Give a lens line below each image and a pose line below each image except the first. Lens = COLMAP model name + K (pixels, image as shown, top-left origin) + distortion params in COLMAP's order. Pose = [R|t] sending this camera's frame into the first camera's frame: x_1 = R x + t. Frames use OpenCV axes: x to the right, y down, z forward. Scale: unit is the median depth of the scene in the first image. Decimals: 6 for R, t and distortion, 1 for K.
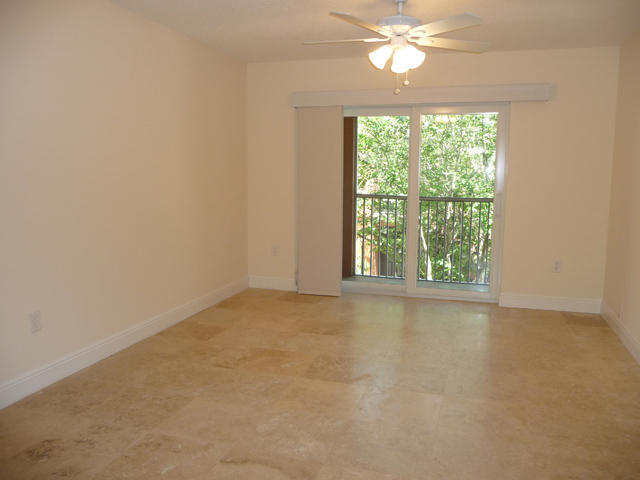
lens RADIAL K [[539.0, 0, 319.6], [0, 539.0, 235.7], [0, 0, 1]] dist [-0.012602, -0.000942]
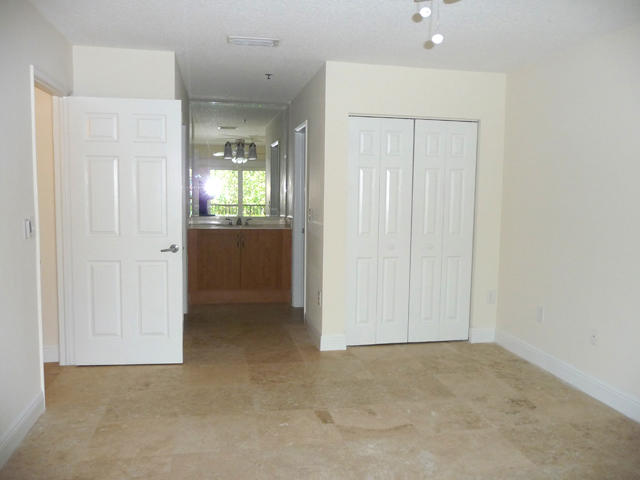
lens RADIAL K [[539.0, 0, 319.6], [0, 539.0, 235.7], [0, 0, 1]] dist [-0.012602, -0.000942]
pose [[-0.874978, 0.020330, -0.483736, 0.574678], [-0.088244, 0.975687, 0.200620, -0.244310], [0.476054, 0.218225, -0.851910, 1.726470]]
